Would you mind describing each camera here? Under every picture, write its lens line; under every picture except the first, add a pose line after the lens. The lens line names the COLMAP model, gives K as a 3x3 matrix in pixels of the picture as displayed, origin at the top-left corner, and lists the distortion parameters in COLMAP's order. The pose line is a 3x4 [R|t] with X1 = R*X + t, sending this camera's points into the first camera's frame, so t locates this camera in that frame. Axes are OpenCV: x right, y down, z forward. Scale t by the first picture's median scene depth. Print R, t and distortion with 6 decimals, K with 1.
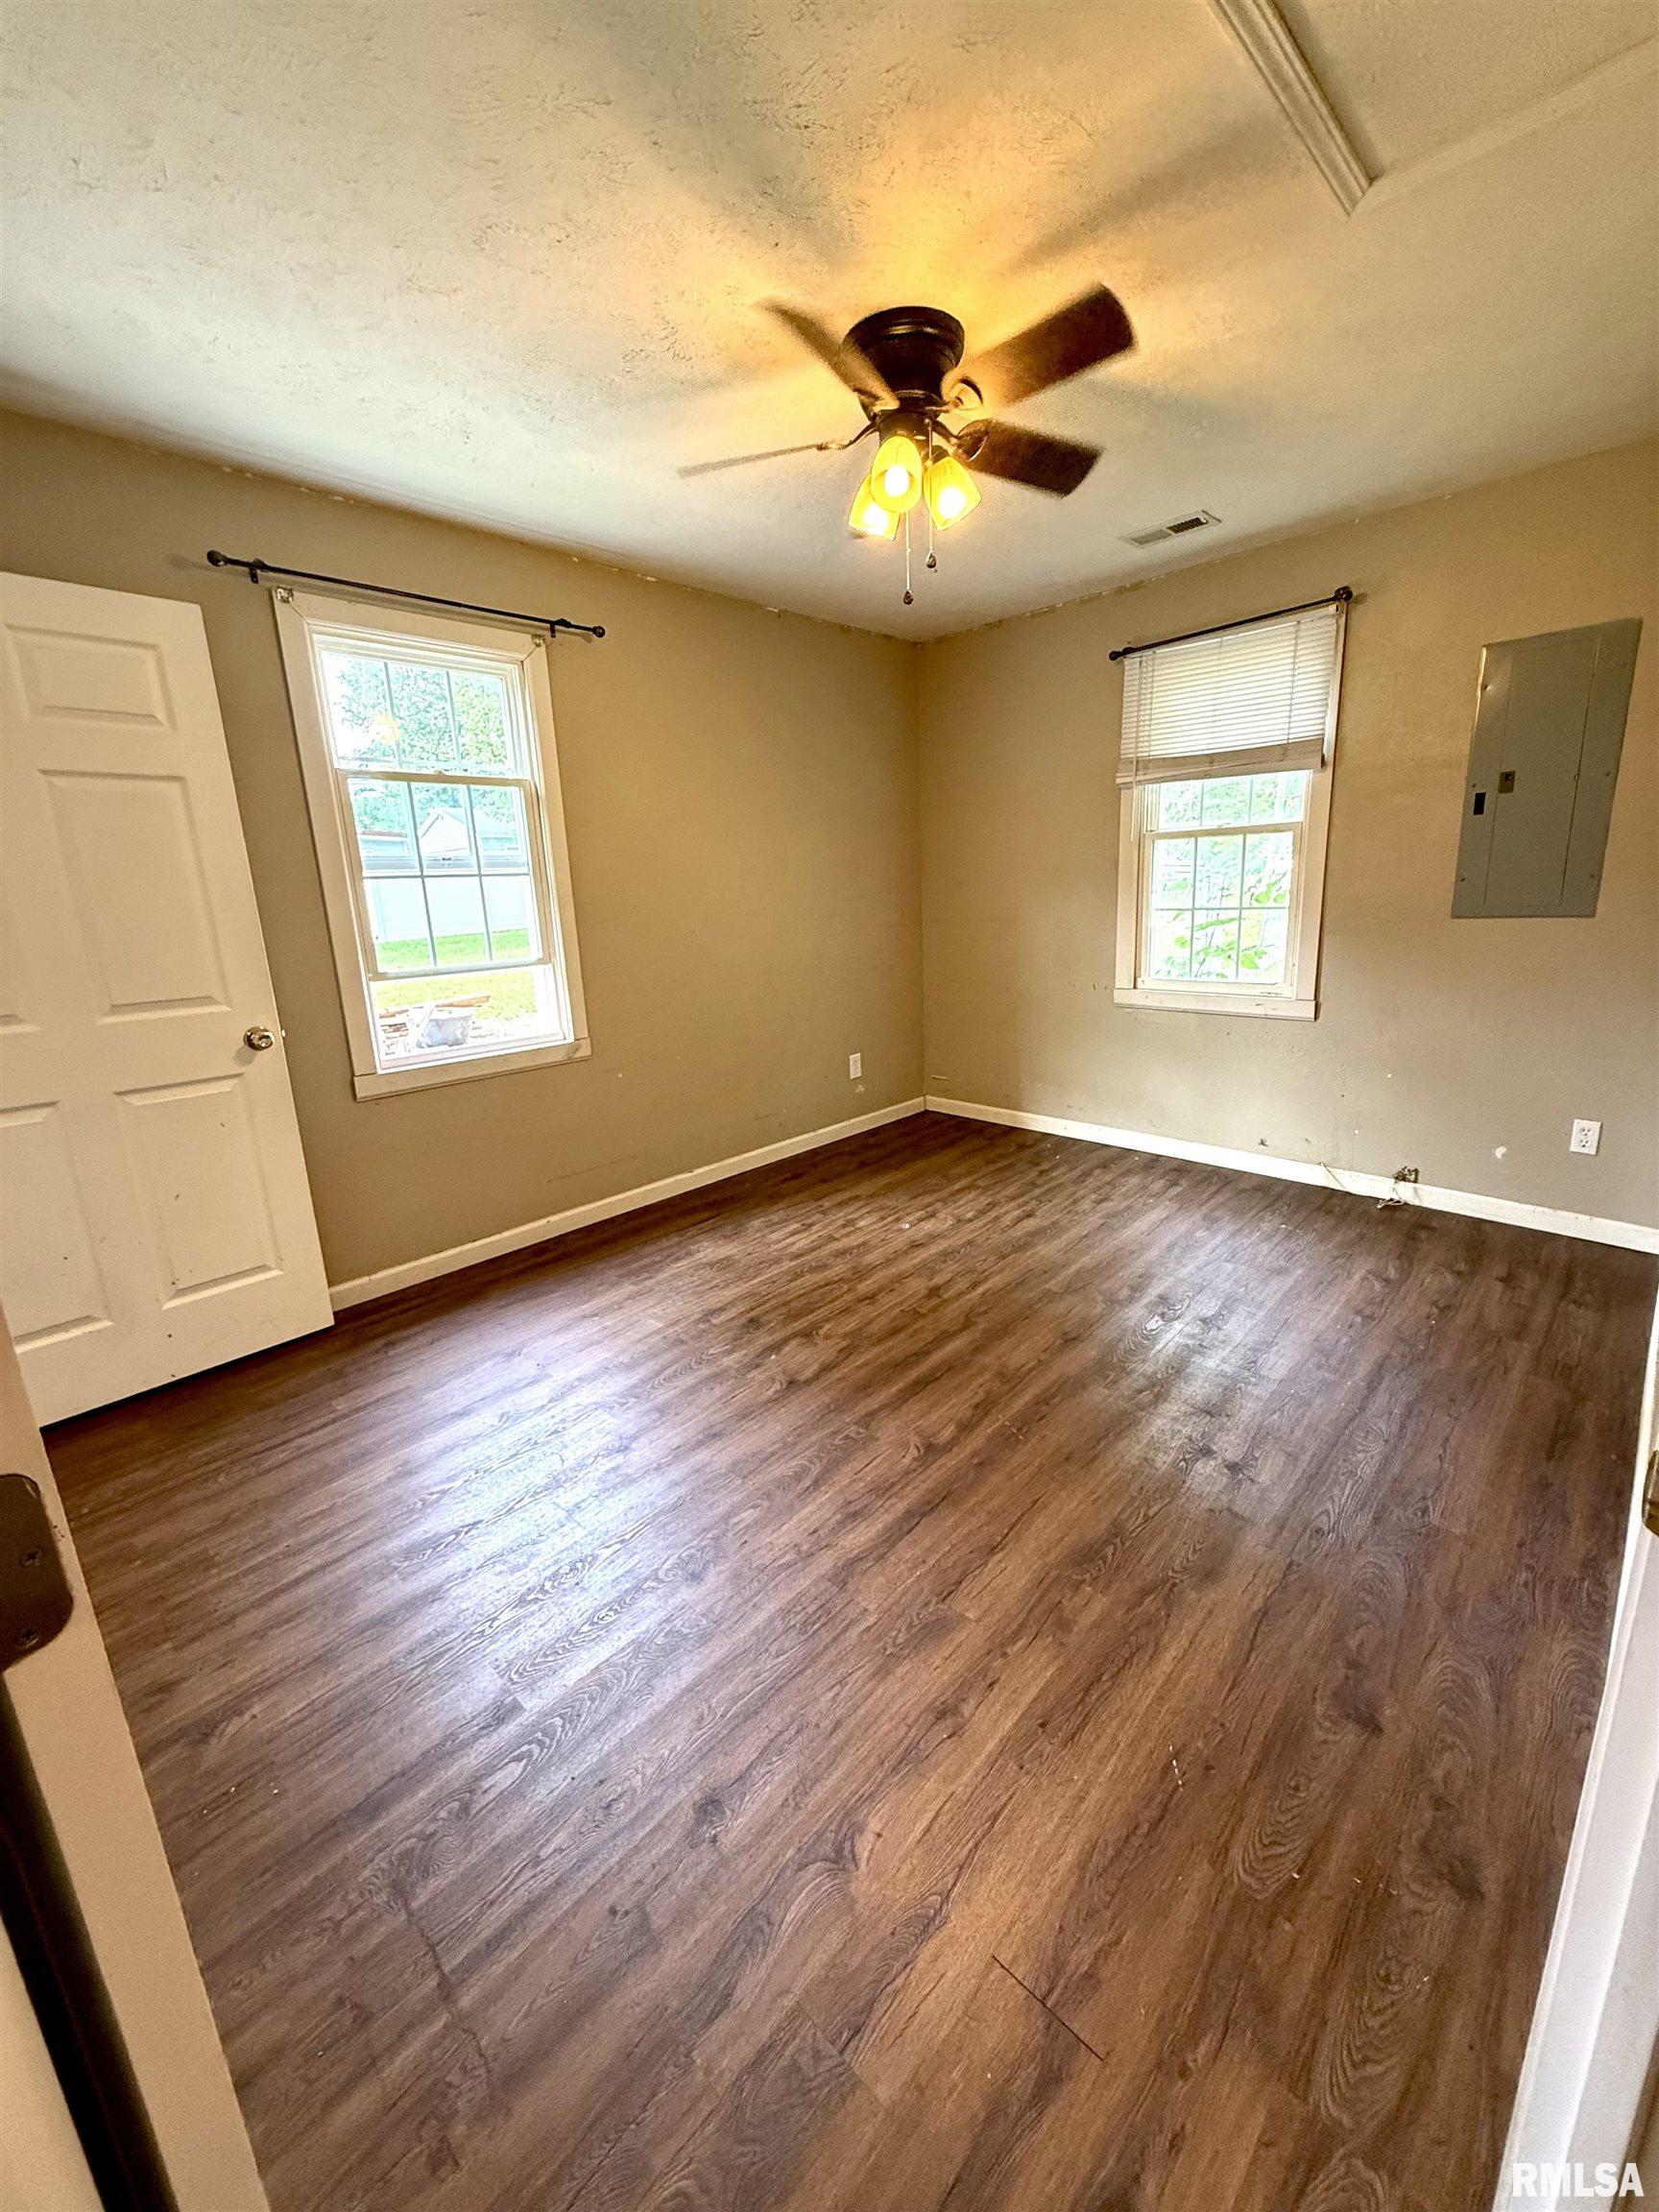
lens RADIAL K [[870.1, 0, 836.3], [0, 870.1, 1097.8], [0, 0, 1]] dist [0.000329, -0.000052]
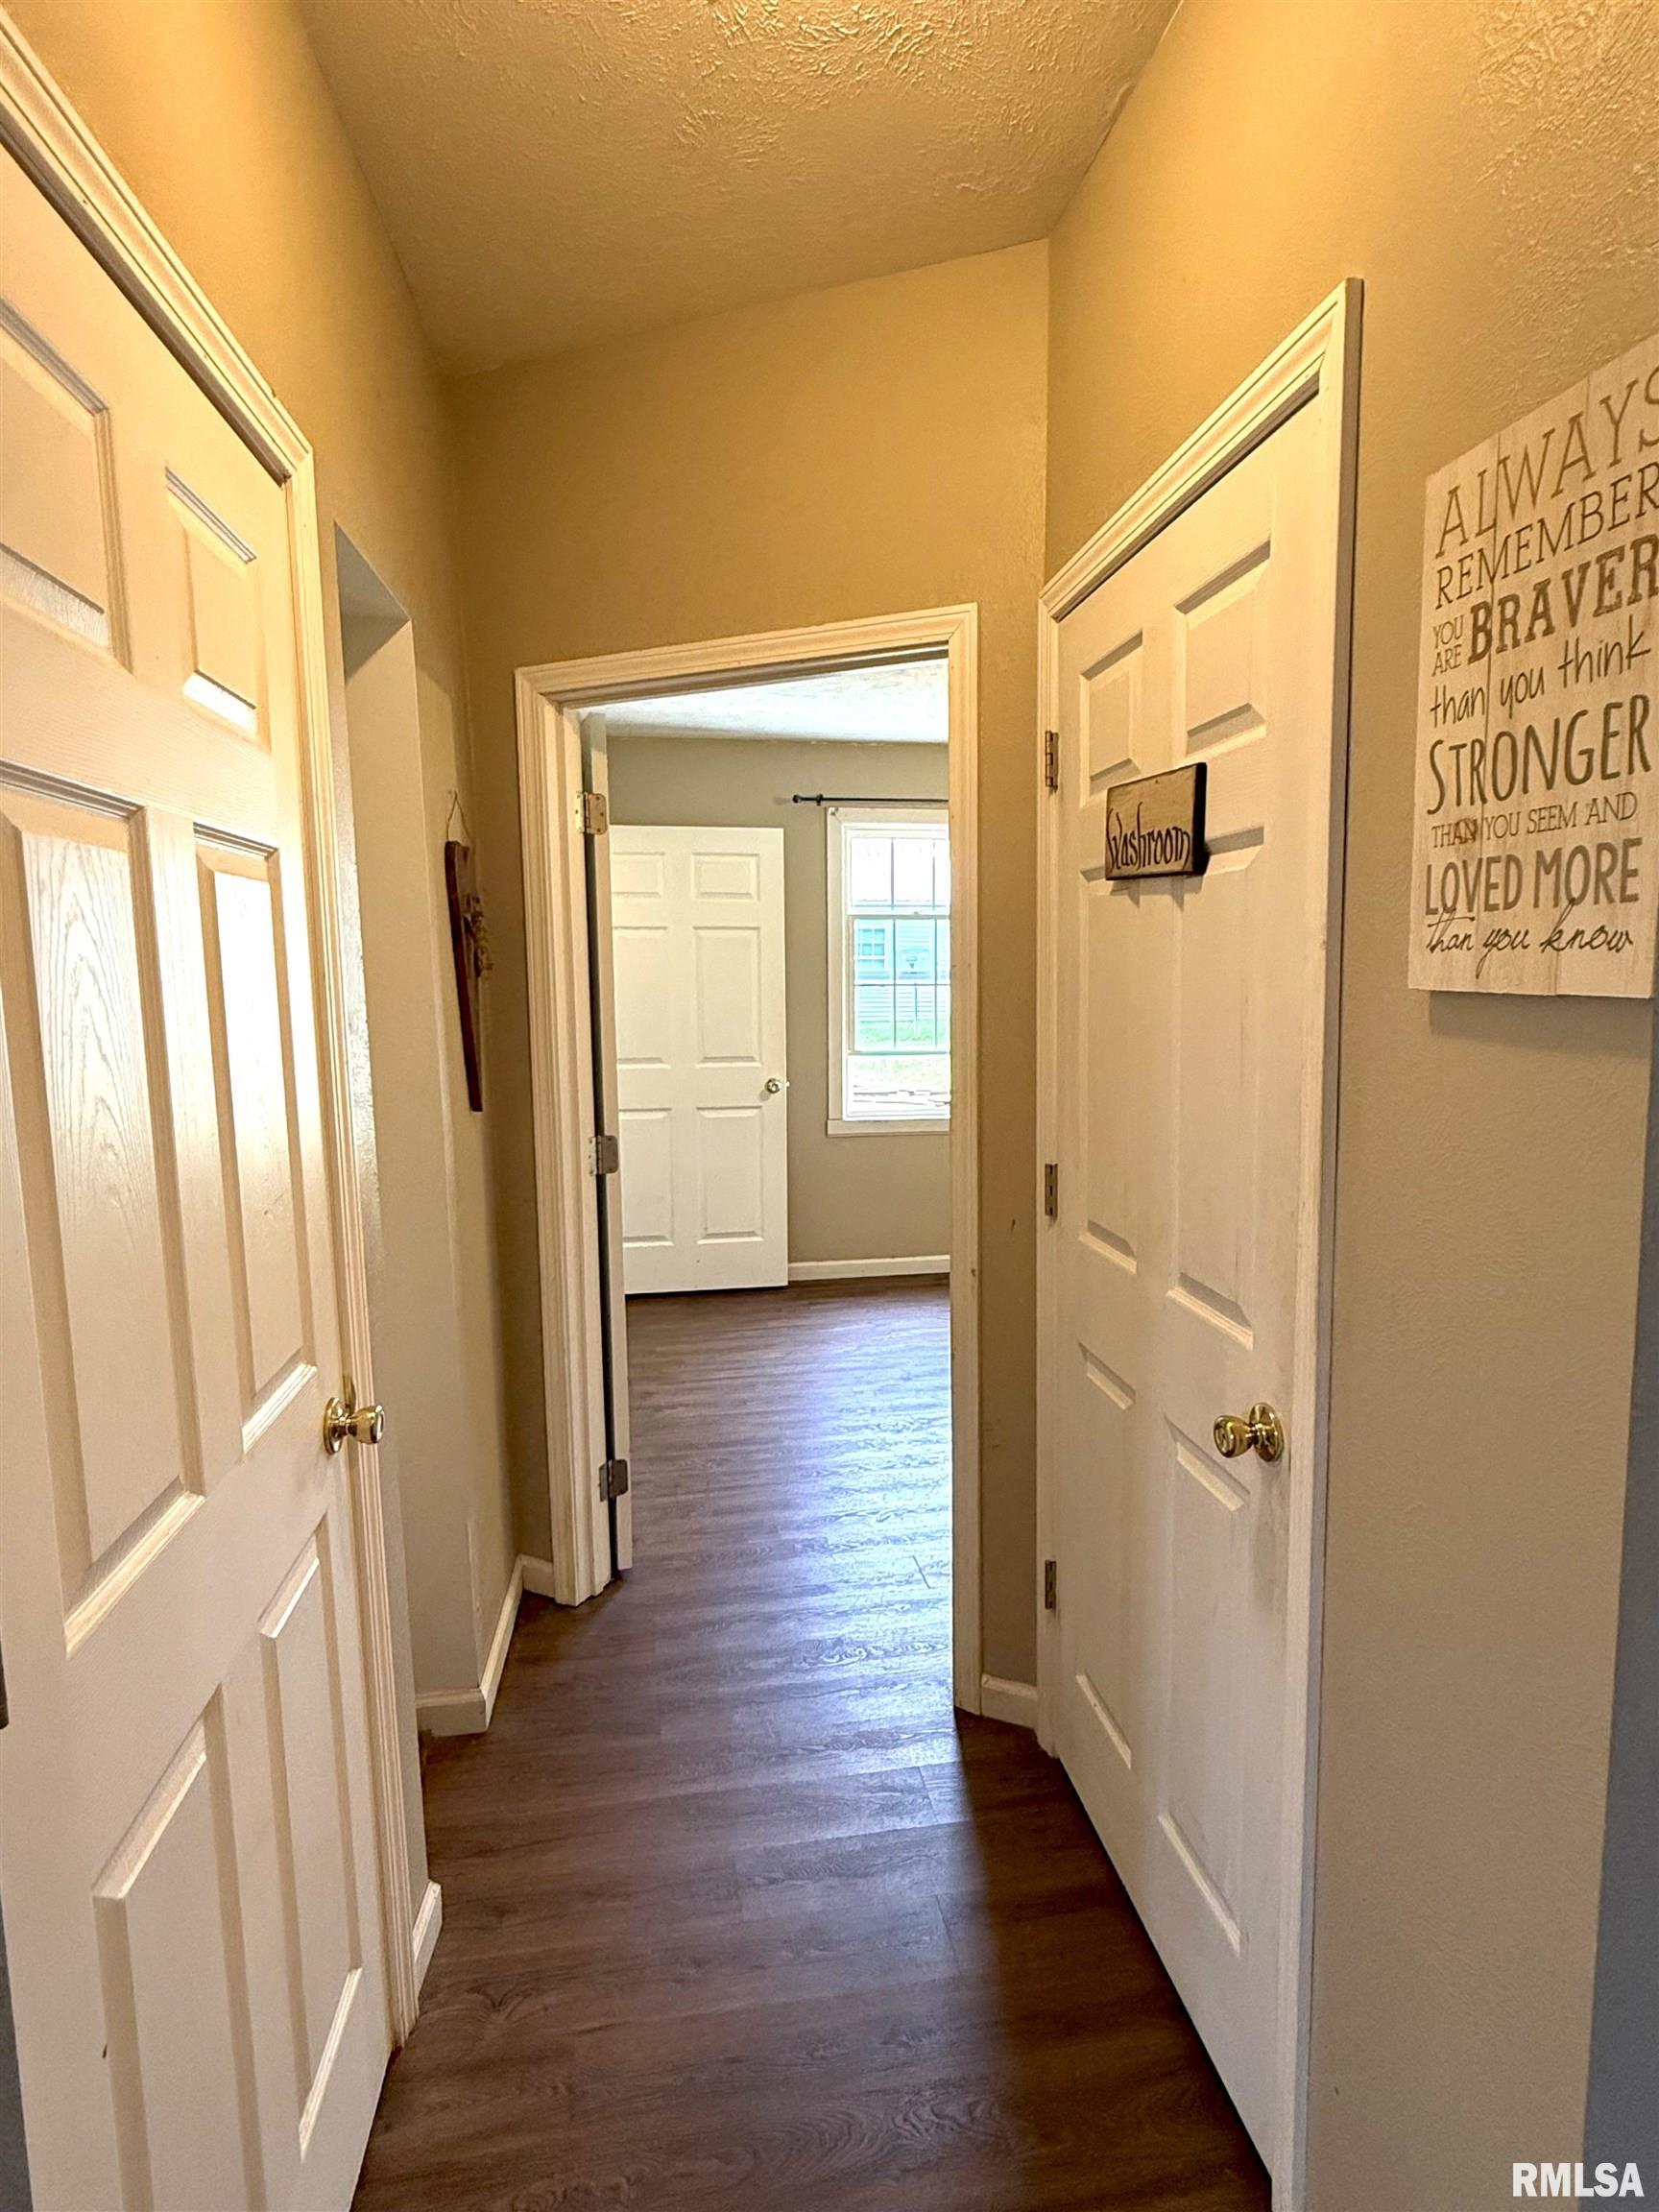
lens RADIAL K [[1148.2, 0, 829.5], [0, 1148.2, 1106.0], [0, 0, 1]] dist [-0.001065, -0.000127]
pose [[0.796432, 0.102765, -0.595932, 0.676236], [-0.165677, 0.984830, -0.051591, 0.059796], [0.581590, 0.139821, 0.801376, -0.614344]]
